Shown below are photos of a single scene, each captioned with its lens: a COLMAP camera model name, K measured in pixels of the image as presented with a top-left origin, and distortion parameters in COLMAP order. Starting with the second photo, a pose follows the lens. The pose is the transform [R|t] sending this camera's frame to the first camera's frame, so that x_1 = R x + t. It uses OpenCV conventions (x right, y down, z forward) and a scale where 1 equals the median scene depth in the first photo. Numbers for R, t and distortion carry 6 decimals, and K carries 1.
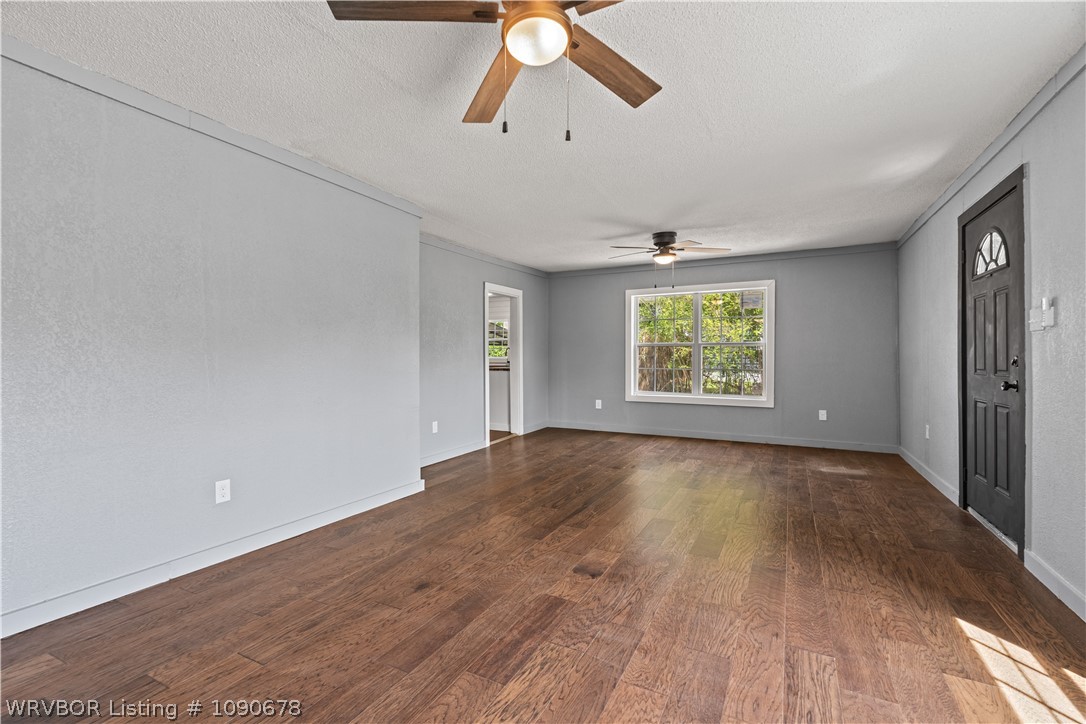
lens RADIAL K [[486.0, 0, 547.1], [0, 486.0, 356.9], [0, 0, 1]] dist [0.000104, 0.000136]
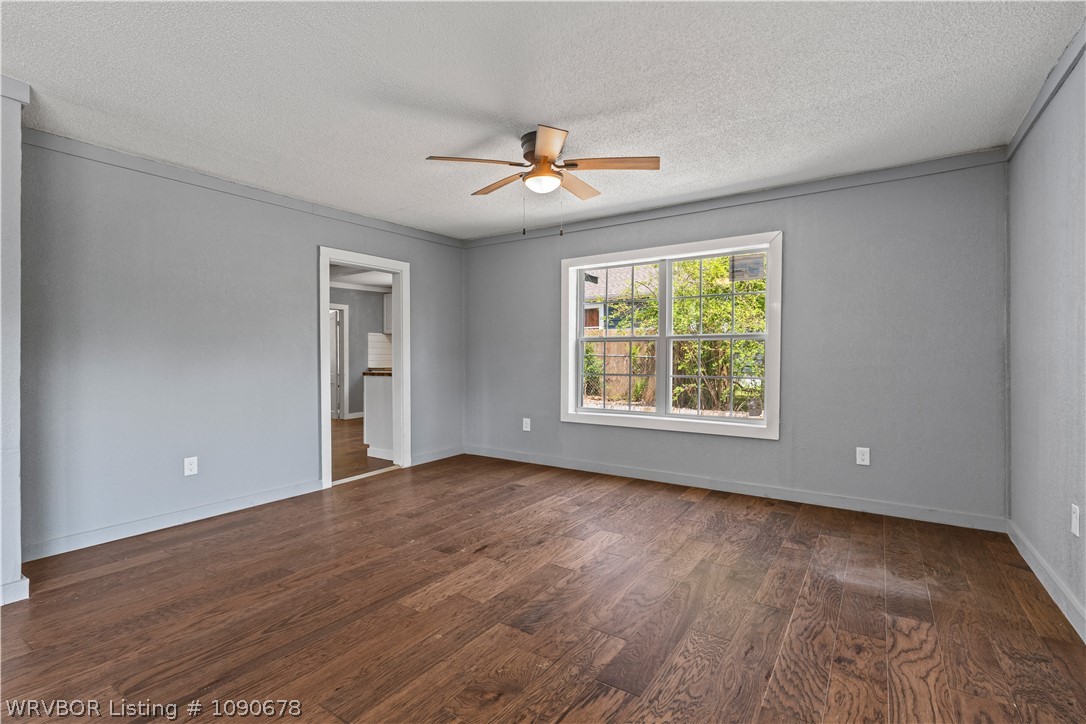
lens RADIAL K [[484.5, 0, 543.0], [0, 484.5, 362.0], [0, 0, 1]] dist [0.000371, -0.000143]
pose [[0.989824, 0.002423, -0.142273, 0.276802], [-0.001274, 0.999966, 0.008166, 0.001874], [0.142288, -0.007901, 0.989794, 0.378206]]
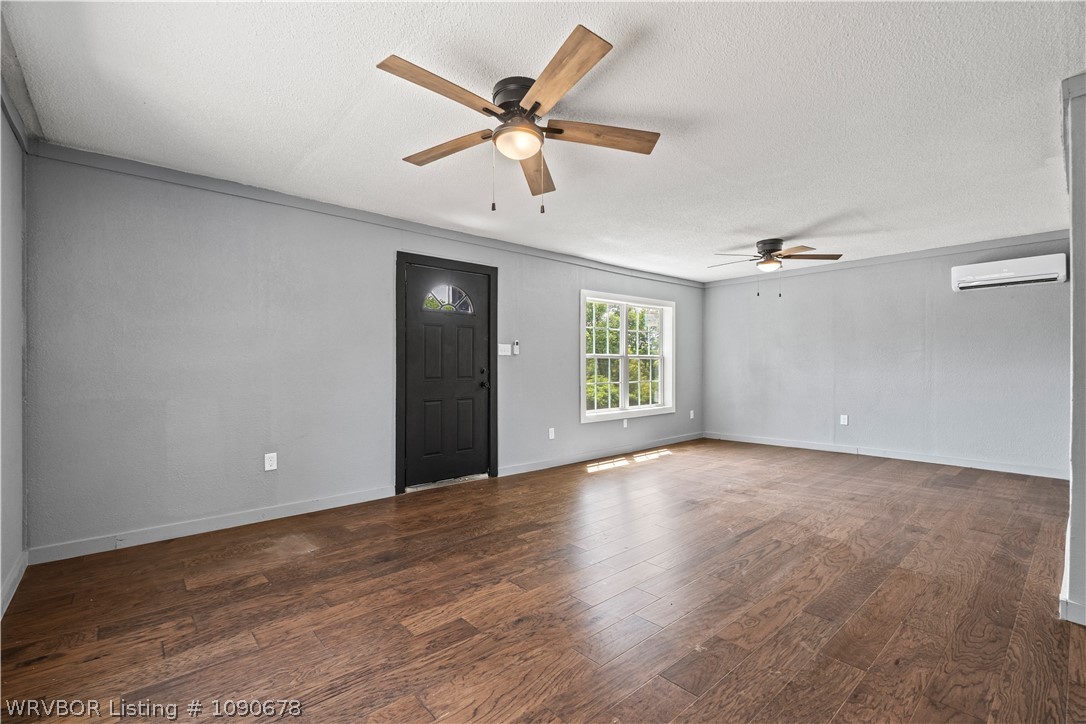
lens RADIAL K [[432.0, 0, 536.0], [0, 432.0, 367.3], [0, 0, 1]] dist [0.000086, -0.000087]
pose [[-0.908071, 0.005404, 0.418781, 0.050715], [0.004945, 0.999985, -0.002183, -0.004368], [-0.418786, 0.000089, -0.908085, 1.163872]]
